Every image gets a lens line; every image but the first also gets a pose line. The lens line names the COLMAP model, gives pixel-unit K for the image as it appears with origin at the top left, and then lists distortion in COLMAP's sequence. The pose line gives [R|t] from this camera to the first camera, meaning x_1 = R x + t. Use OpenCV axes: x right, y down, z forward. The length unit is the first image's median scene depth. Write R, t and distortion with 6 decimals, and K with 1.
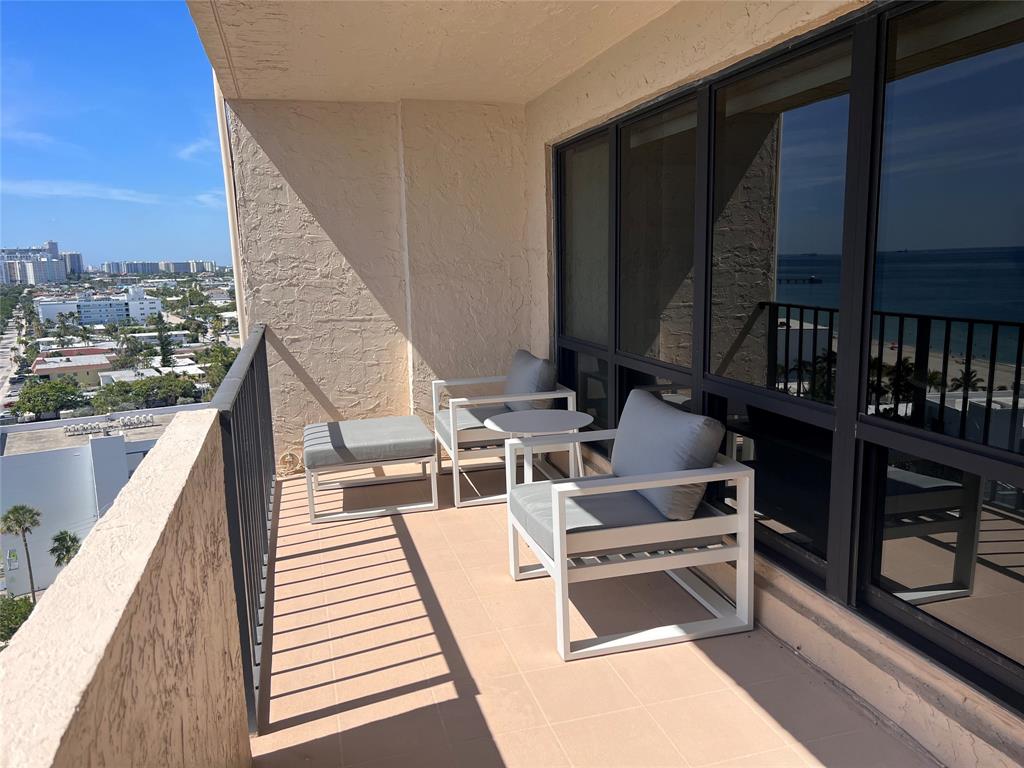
lens RADIAL K [[766.2, 0, 512.0], [0, 766.2, 384.0], [0, 0, 1]] dist [0.081282, -0.119408]
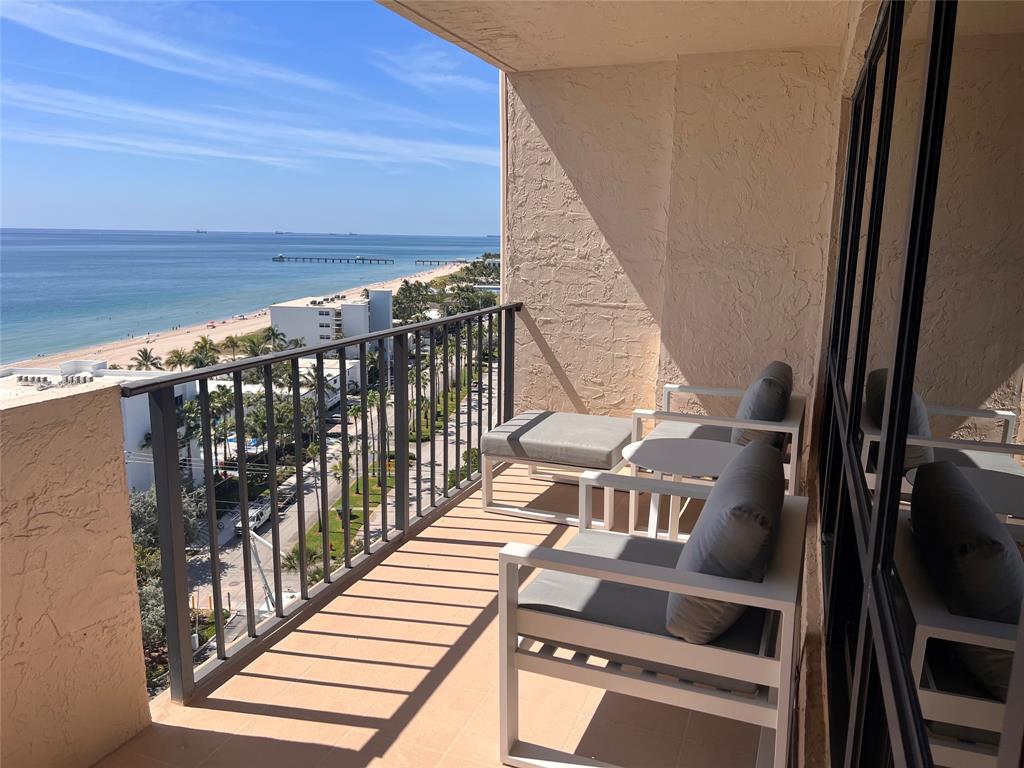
lens RADIAL K [[766.2, 0, 512.0], [0, 766.2, 384.0], [0, 0, 1]] dist [0.081282, -0.119408]
pose [[0.800363, 0.148127, -0.580928, 0.258508], [-0.129159, 0.988844, 0.074192, -0.045587], [0.585438, 0.015652, 0.810566, 0.194762]]
